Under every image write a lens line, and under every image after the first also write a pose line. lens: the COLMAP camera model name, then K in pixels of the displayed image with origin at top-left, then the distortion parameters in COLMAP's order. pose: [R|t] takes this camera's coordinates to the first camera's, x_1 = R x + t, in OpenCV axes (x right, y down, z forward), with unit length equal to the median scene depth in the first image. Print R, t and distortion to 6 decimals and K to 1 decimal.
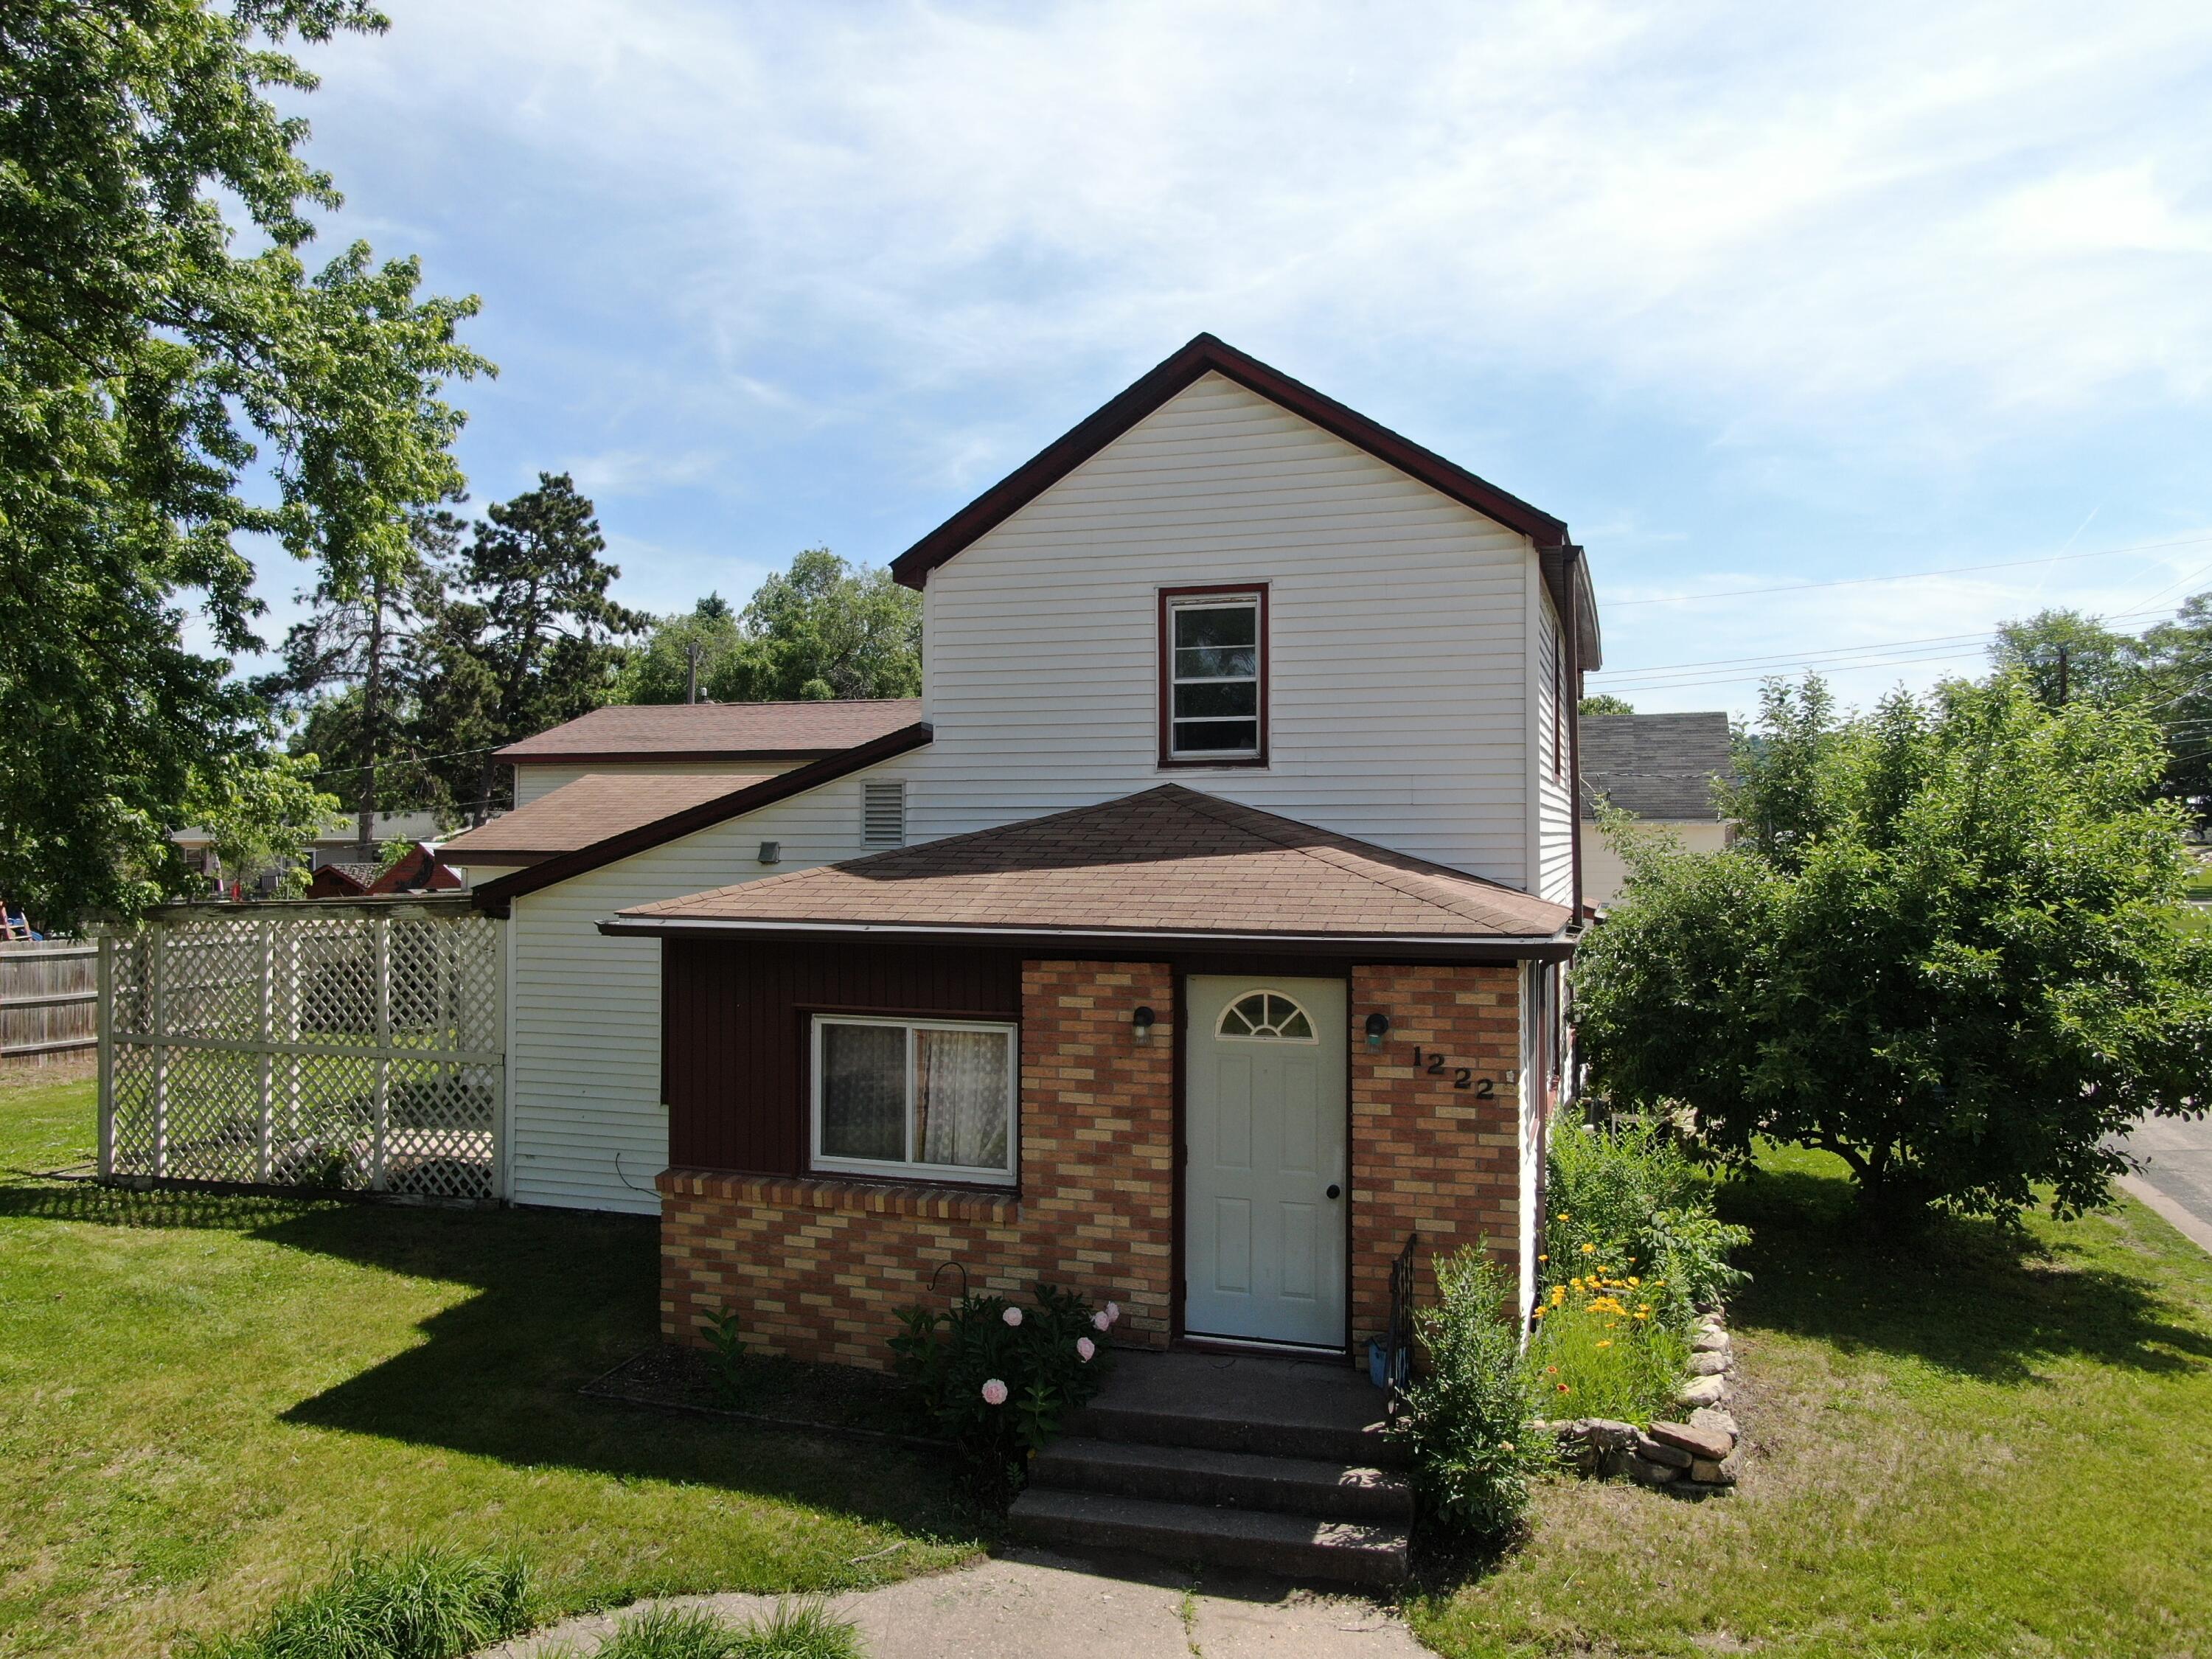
lens RADIAL K [[1595.7, 0, 1099.2], [0, 1595.7, 822.5], [0, 0, 1]] dist [-0.015837, 0.004693]
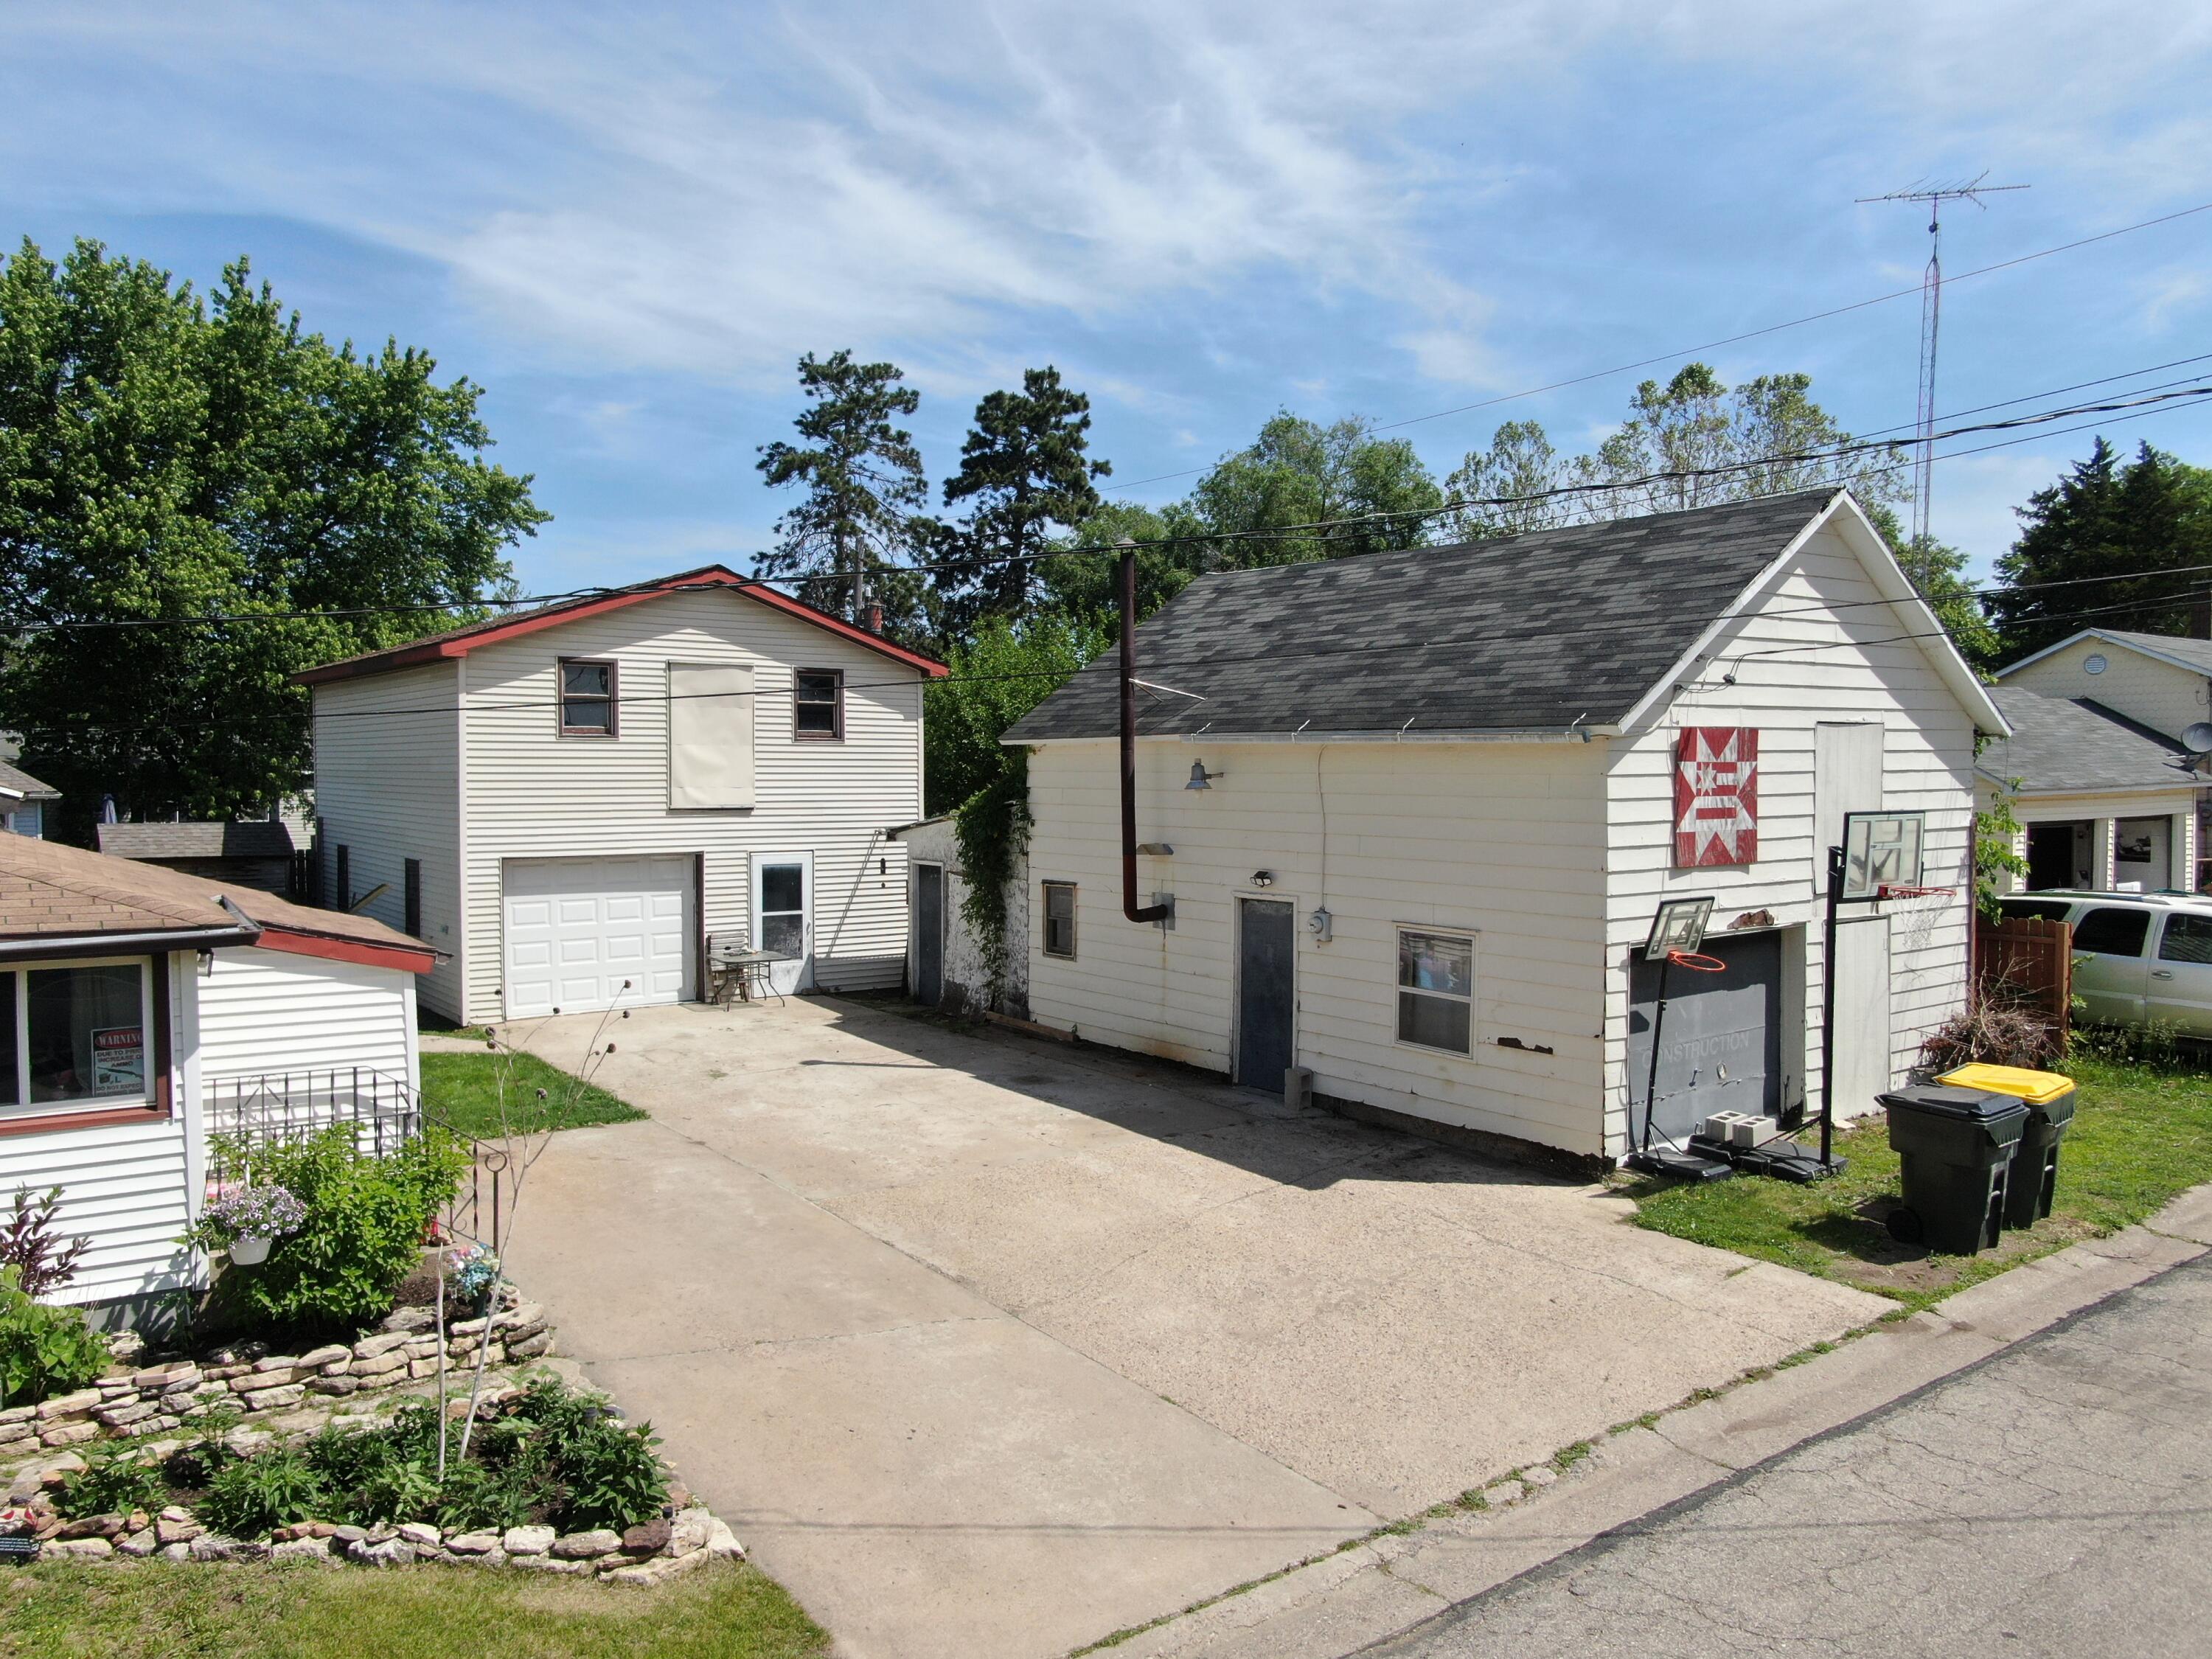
lens RADIAL K [[1595.7, 0, 1099.2], [0, 1595.7, 822.5], [0, 0, 1]] dist [-0.015837, 0.004693]
pose [[0.794187, 0.020897, -0.607315, 1.555567], [0.010890, 0.998759, 0.048607, 0.005608], [0.607576, -0.045217, 0.792973, 1.593418]]
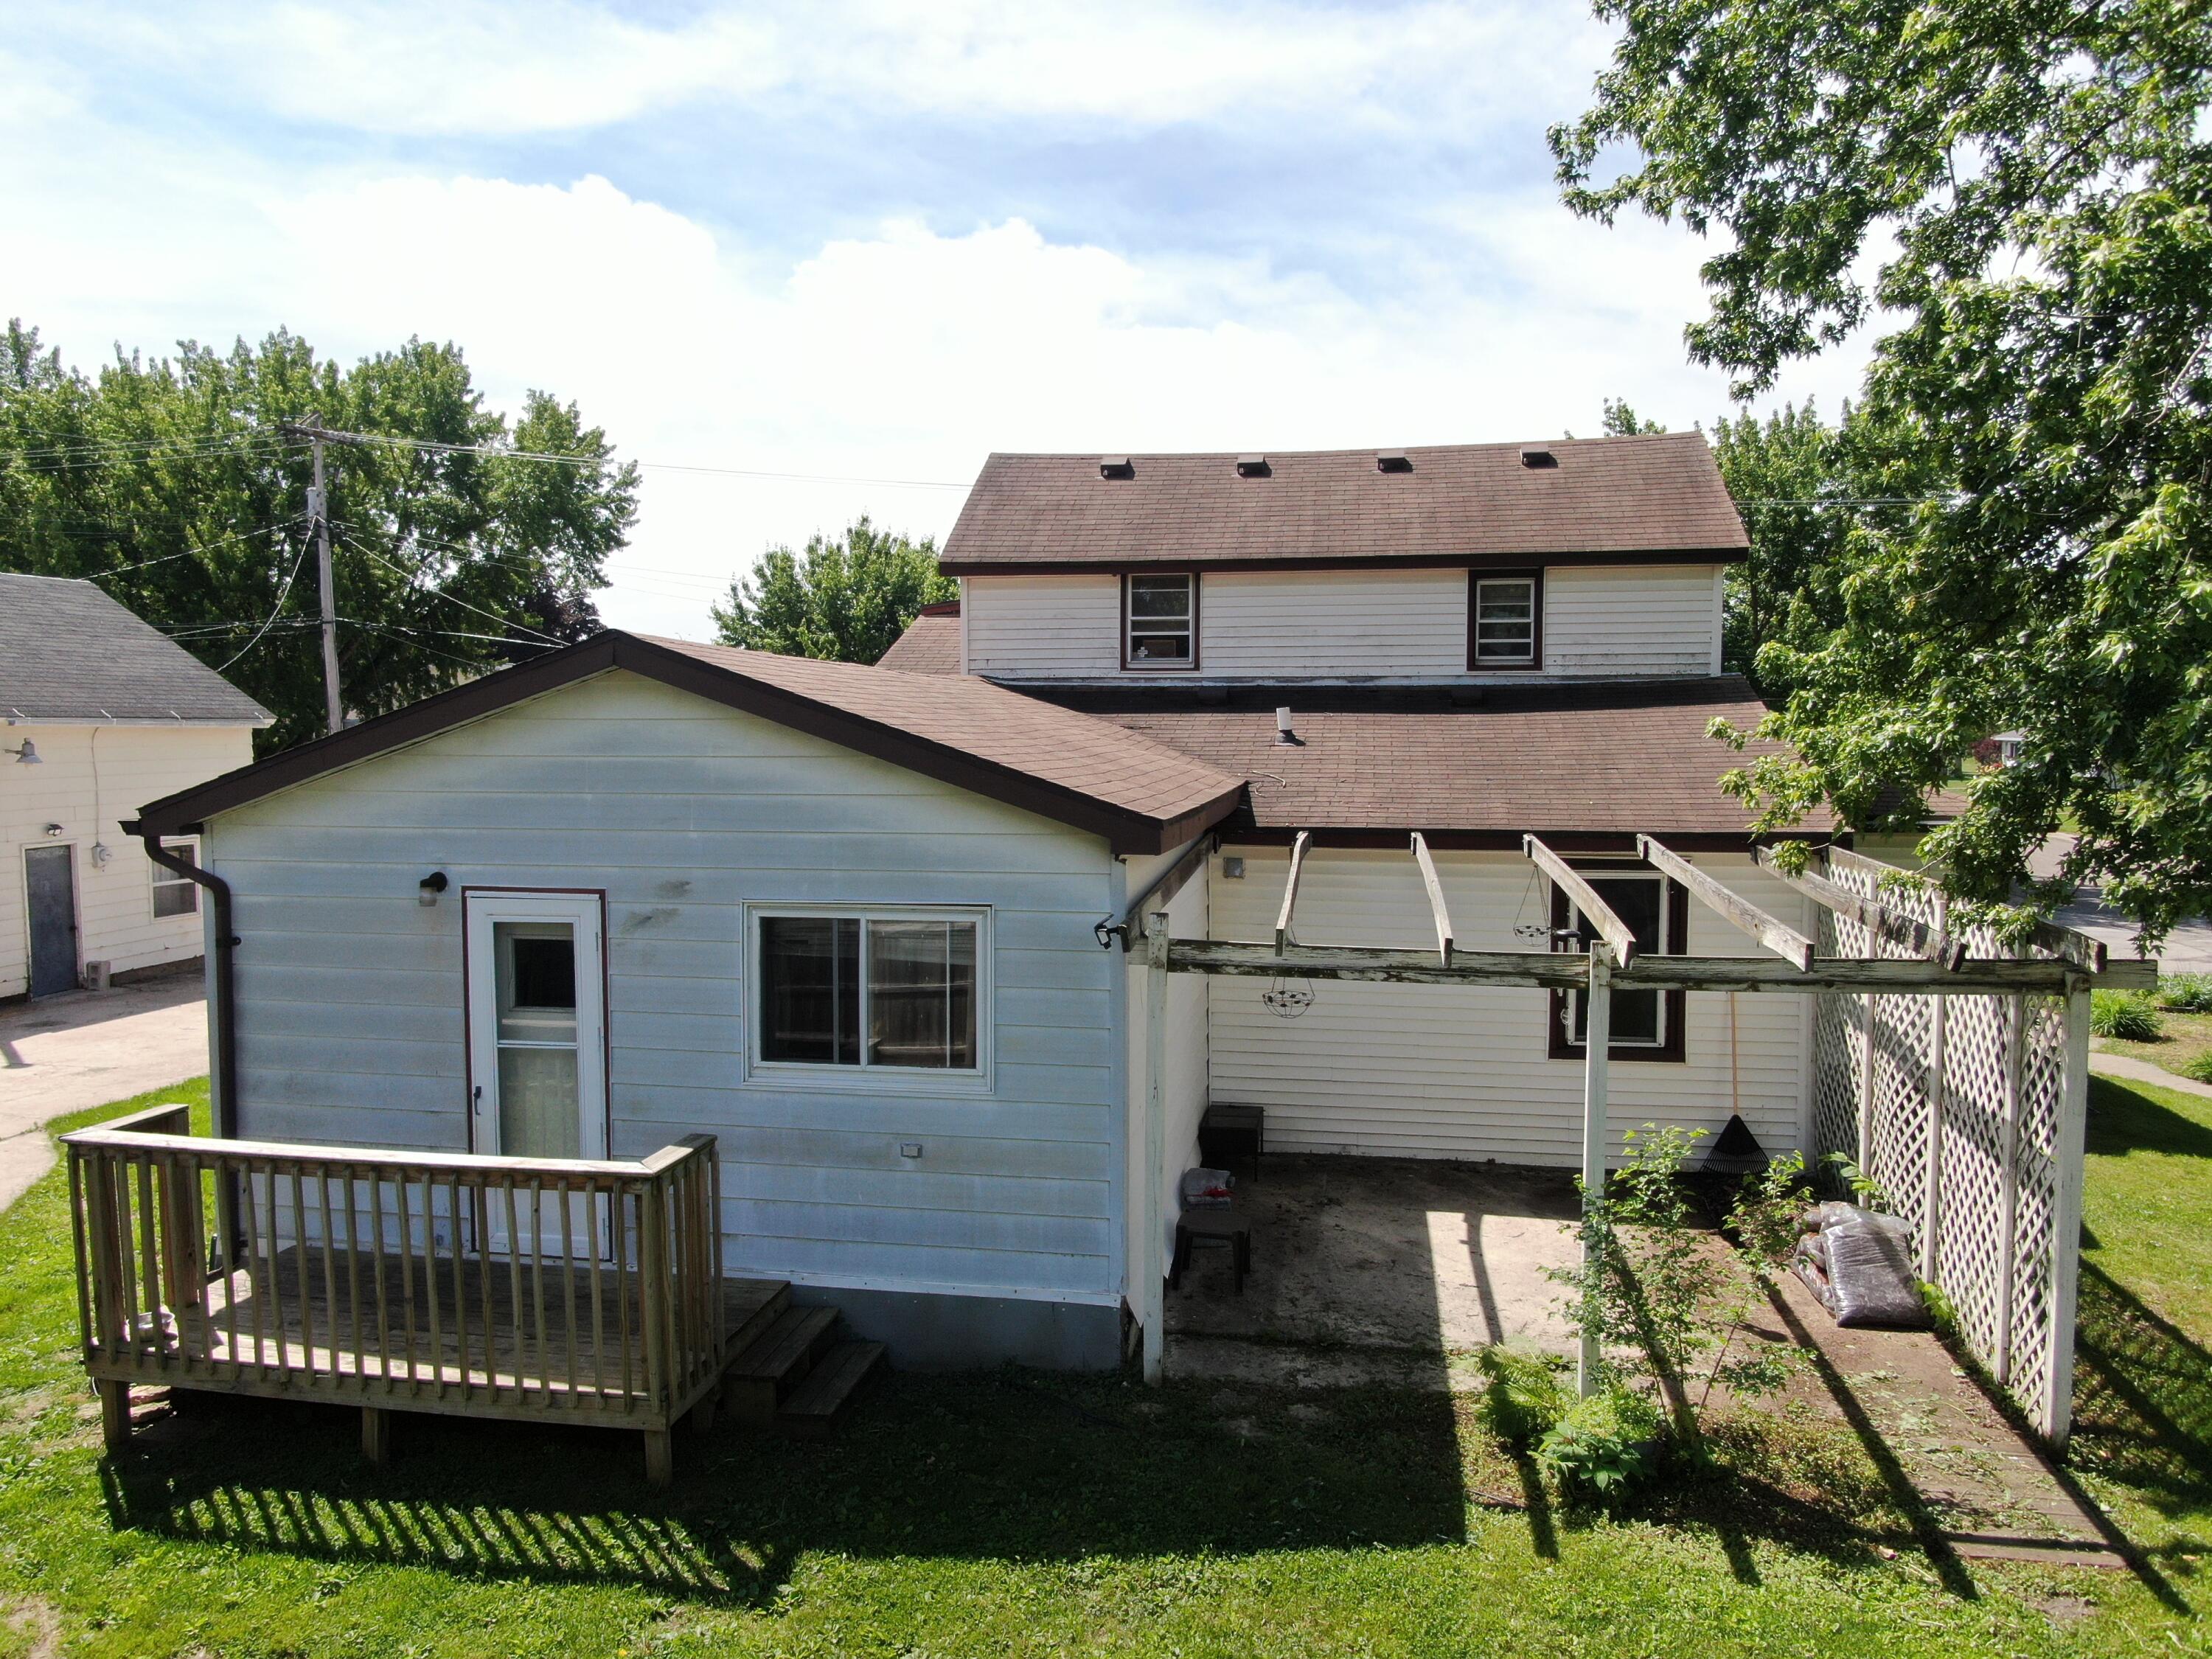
lens RADIAL K [[1586.6, 0, 1106.0], [0, 1586.6, 829.5], [0, 0, 1]] dist [-0.005312, 0.004857]
pose [[-0.165607, -0.065081, 0.984042, -1.512216], [-0.011939, 0.997879, 0.063987, -0.008005], [-0.986120, -0.001151, -0.166033, 1.938548]]
